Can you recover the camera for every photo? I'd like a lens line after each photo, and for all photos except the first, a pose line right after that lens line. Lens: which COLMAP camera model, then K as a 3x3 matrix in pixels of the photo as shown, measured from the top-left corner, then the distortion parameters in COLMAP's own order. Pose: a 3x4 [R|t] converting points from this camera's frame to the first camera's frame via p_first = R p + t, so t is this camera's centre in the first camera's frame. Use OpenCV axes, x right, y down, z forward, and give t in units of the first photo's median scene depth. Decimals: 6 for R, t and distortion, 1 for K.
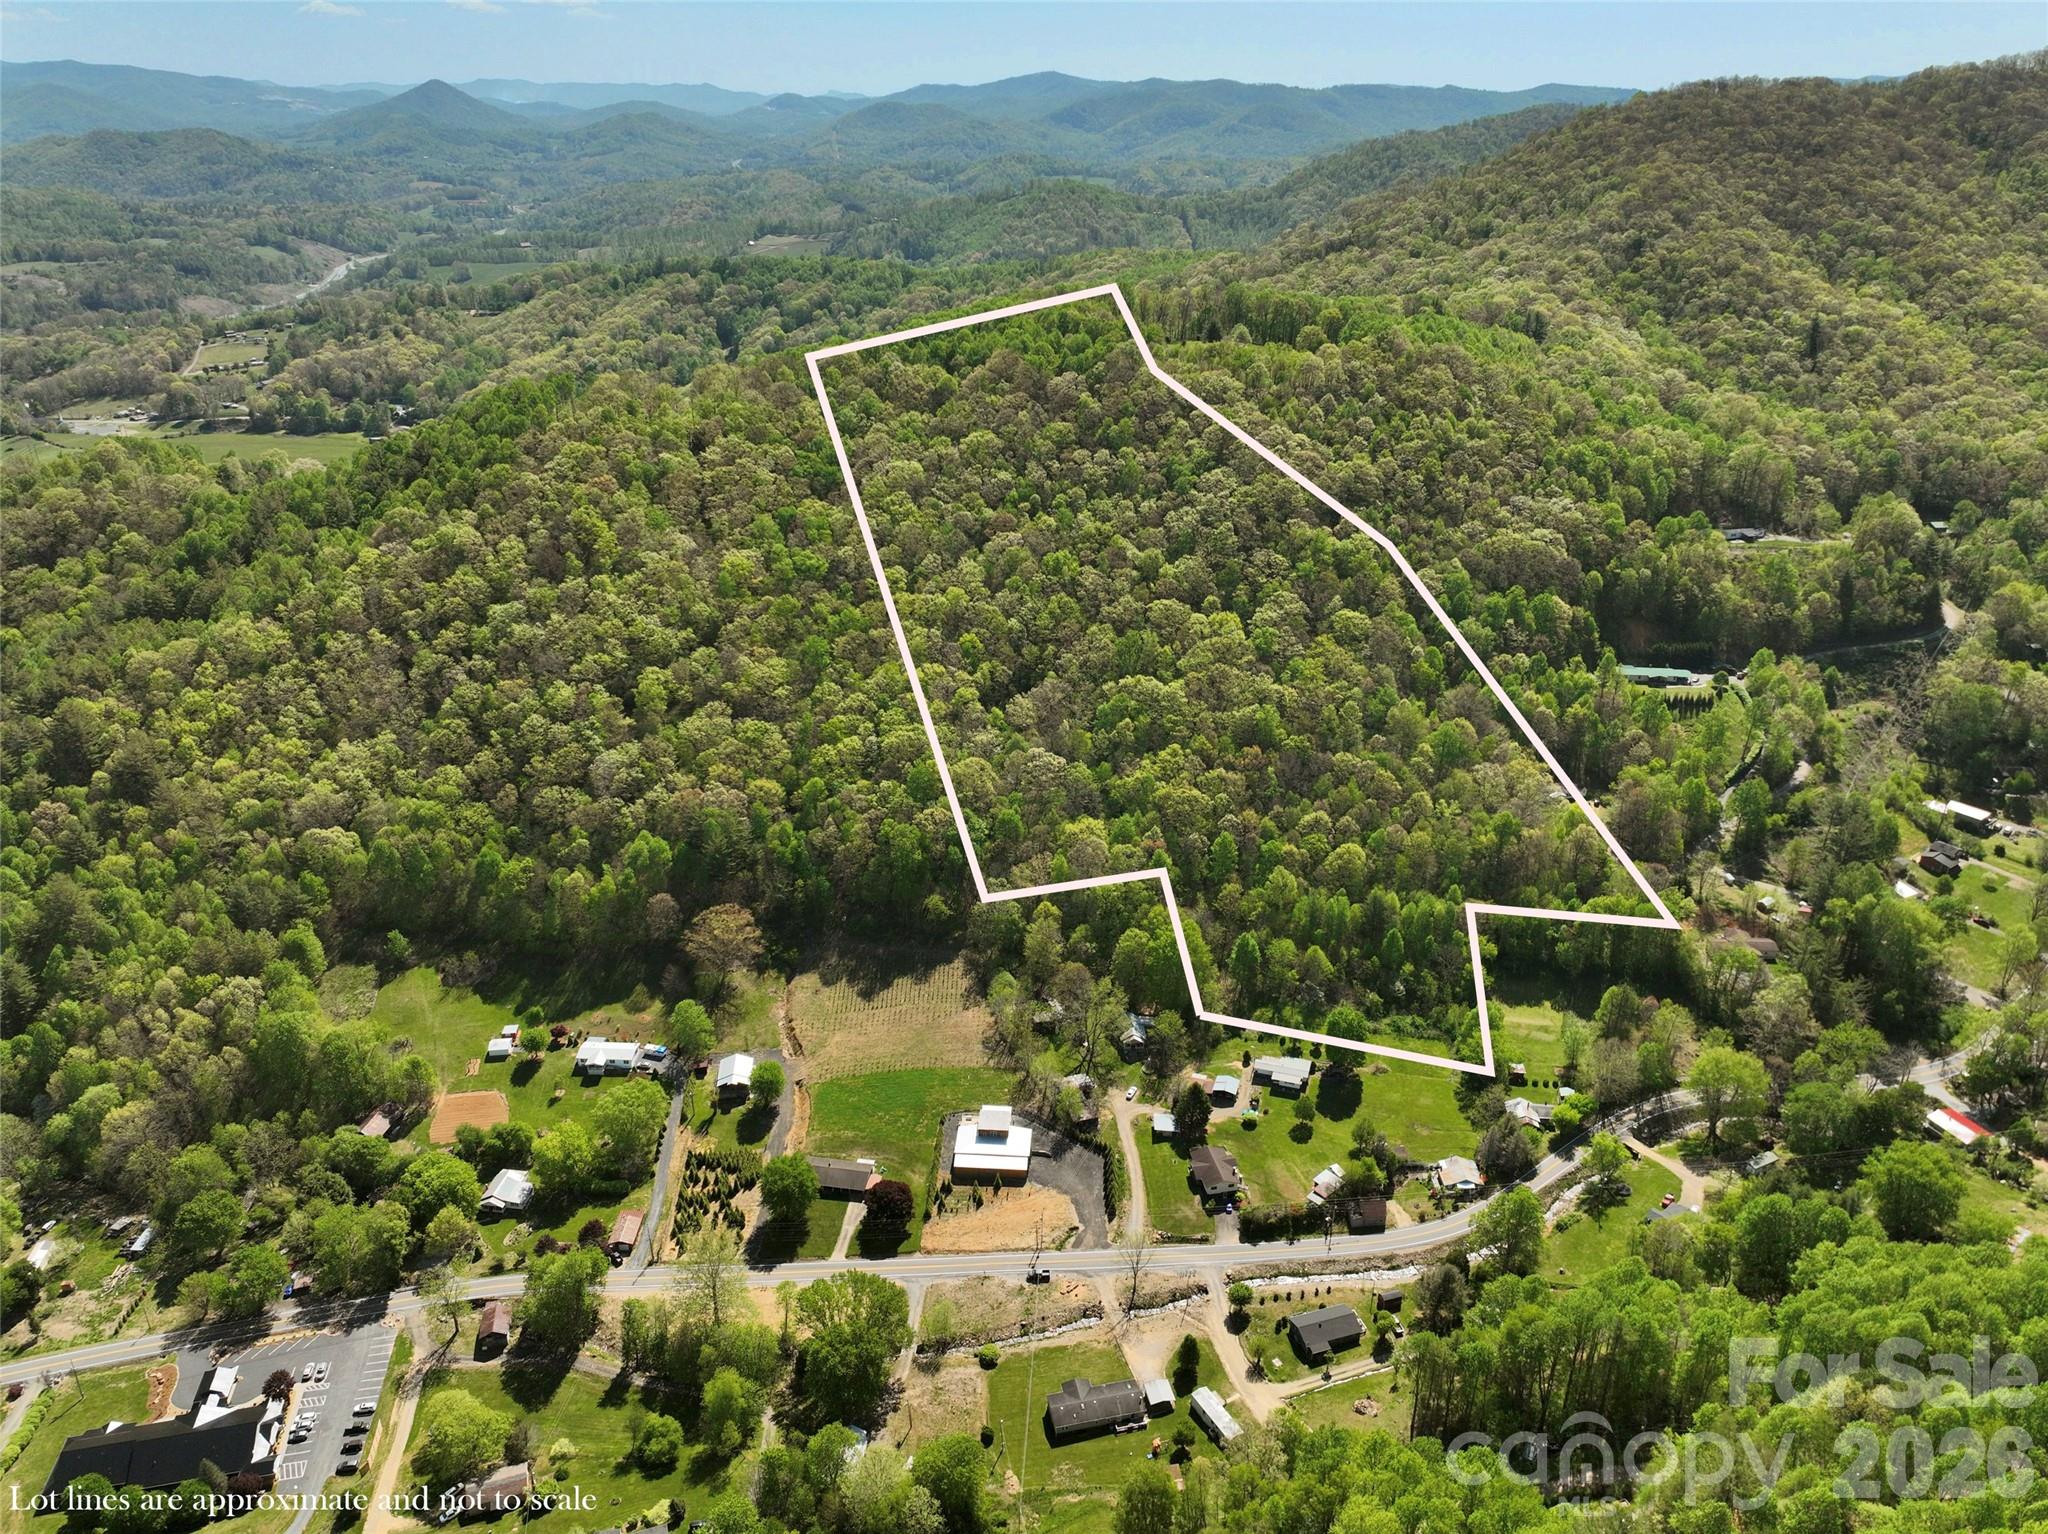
lens RADIAL K [[1433.4, 0, 1027.8], [0, 1433.4, 774.9], [0, 0, 1]] dist [0.001188, 0.010044]
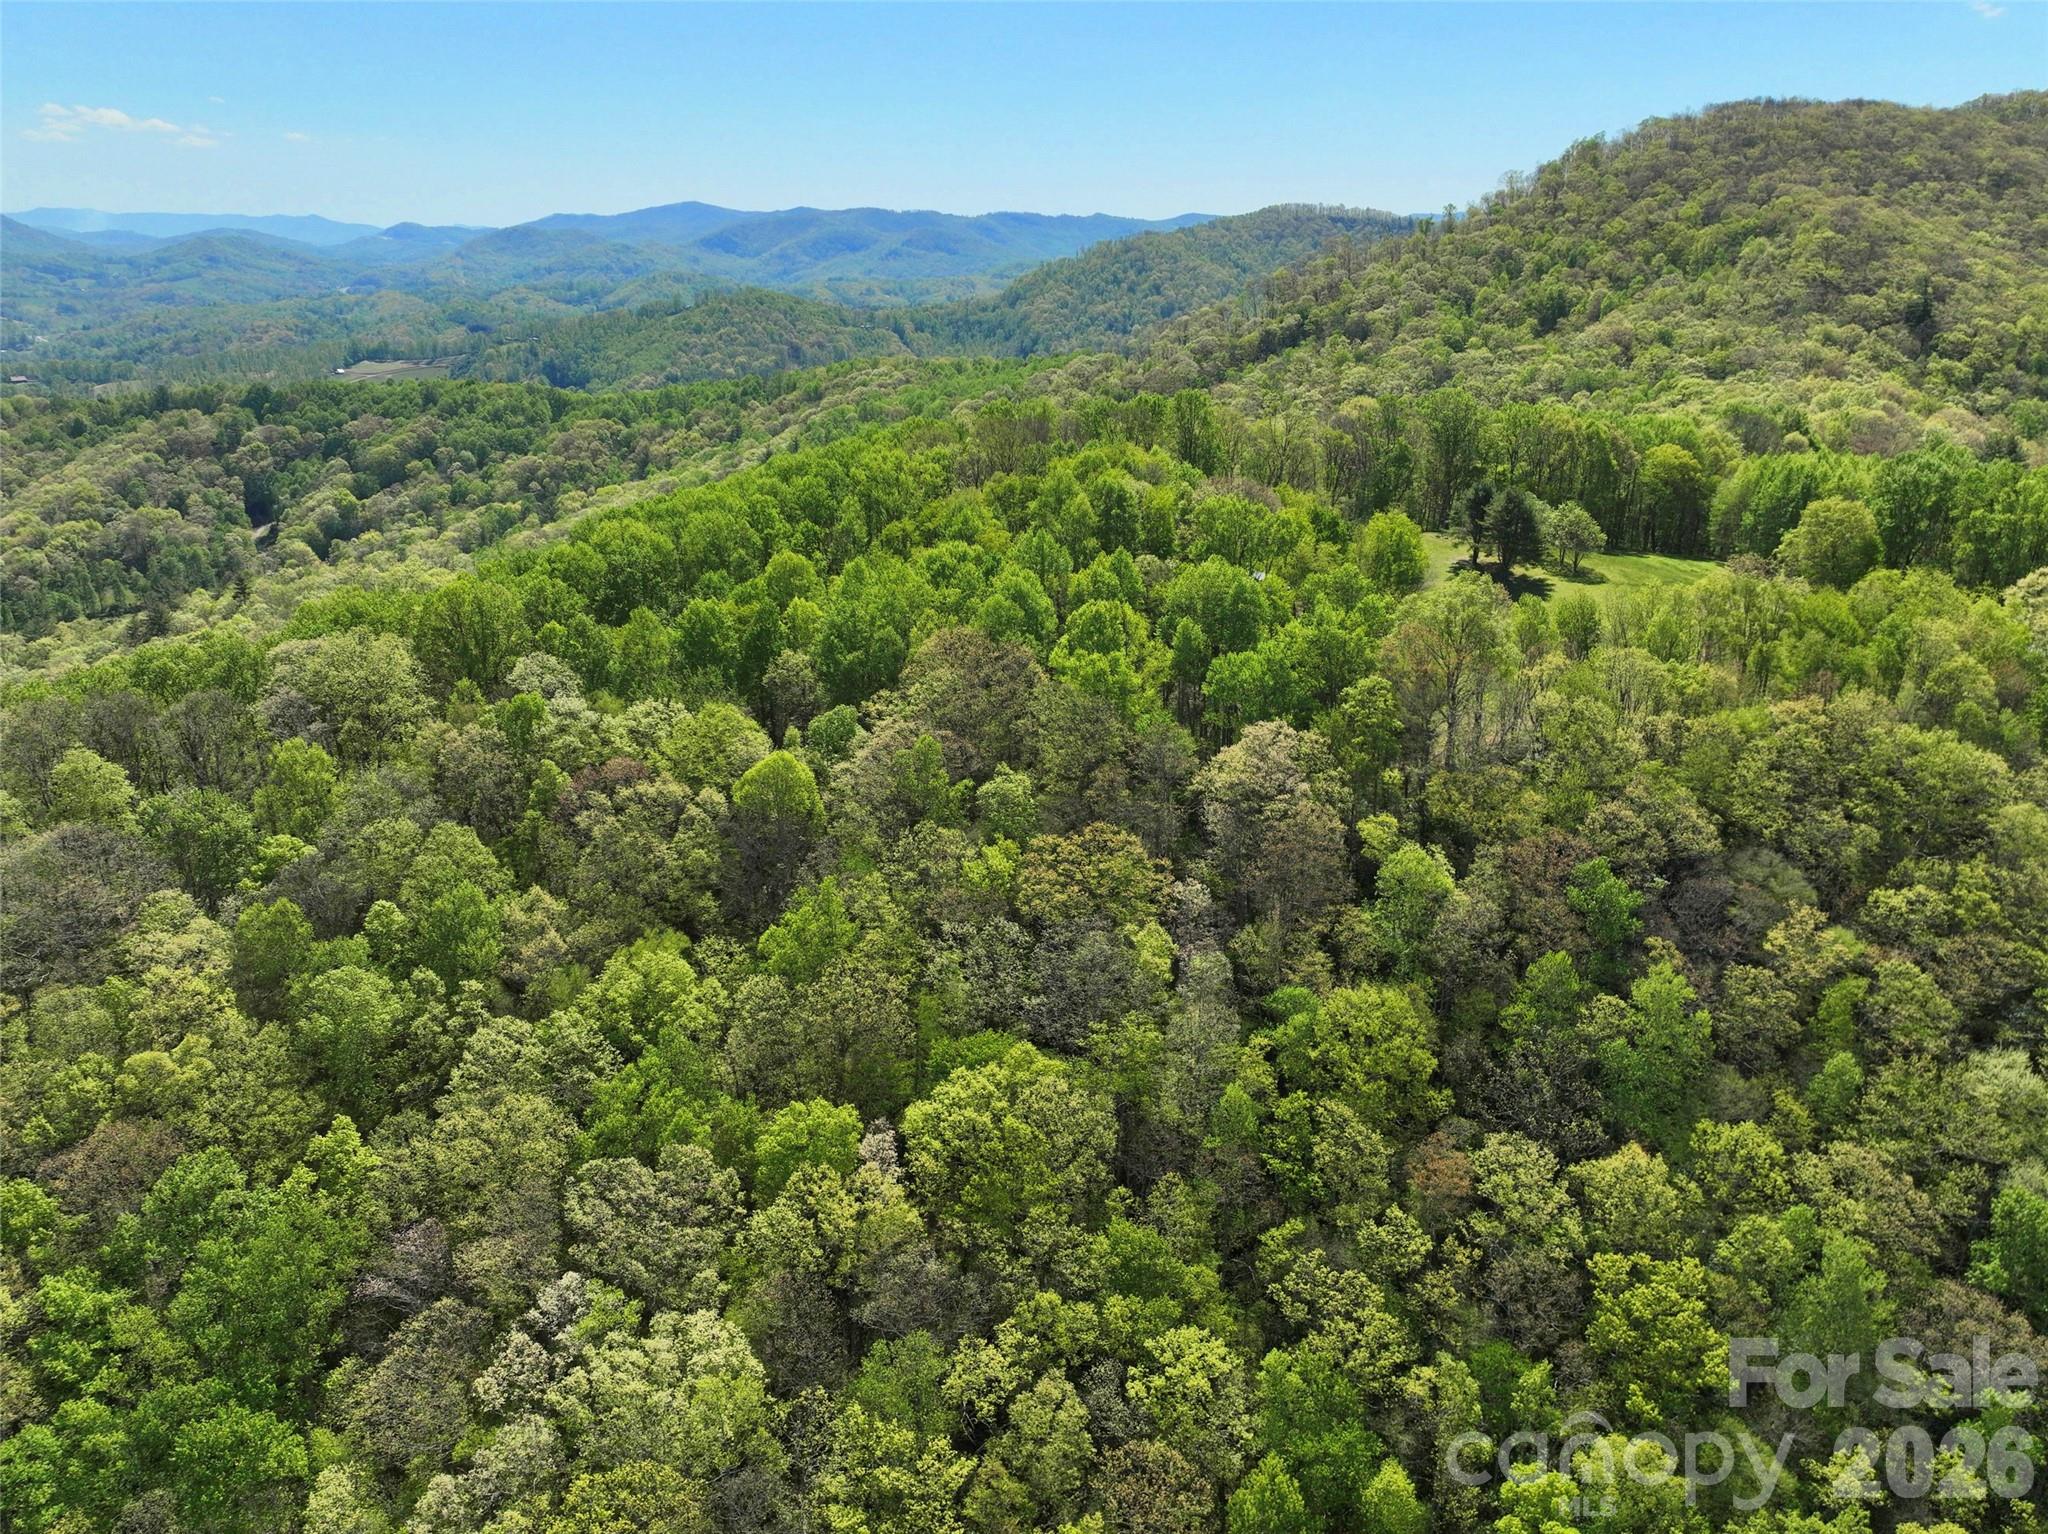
lens RADIAL K [[1438.3, 0, 1026.5], [0, 1438.3, 770.2], [0, 0, 1]] dist [-0.008974, 0.025120]
pose [[0.973359, -0.078717, 0.215350, -0.078490], [0.096666, 0.992554, -0.074112, -0.292131], [-0.207913, 0.092955, 0.973721, 0.857420]]
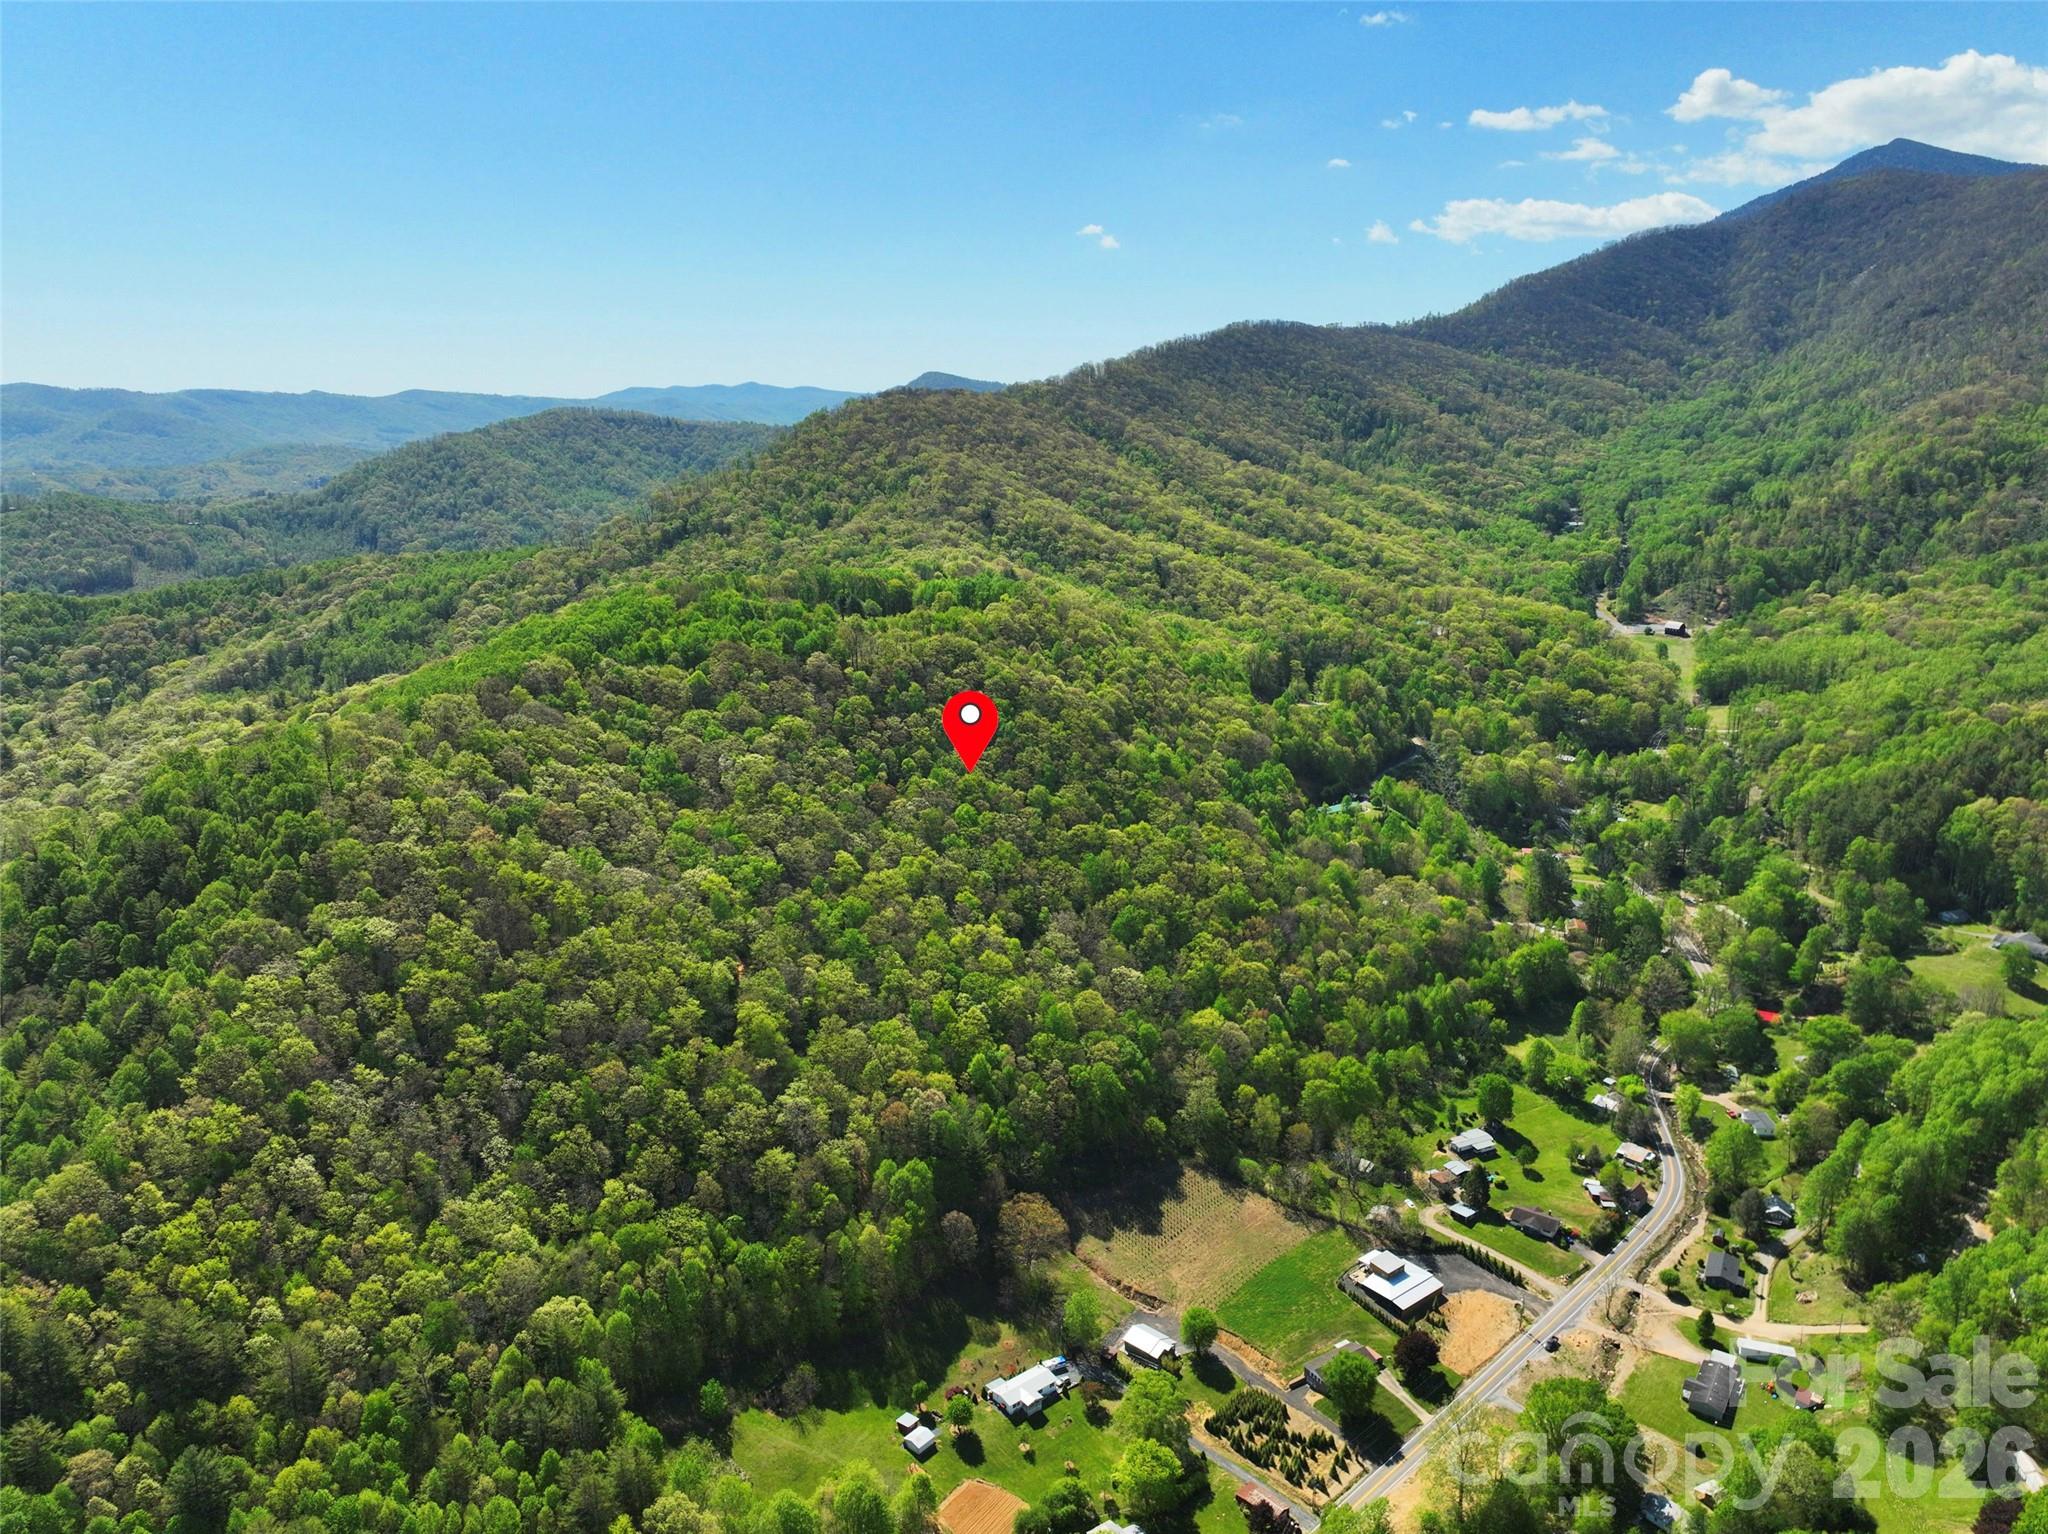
lens RADIAL K [[1446.3, 0, 1024.0], [0, 1446.3, 767.0], [0, 0, 1]] dist [0.005079, 0.000414]
pose [[0.737889, -0.169492, 0.653293, -0.632830], [0.291922, 0.952877, -0.082506, -0.081183], [-0.608524, 0.251591, 0.752596, 0.158641]]
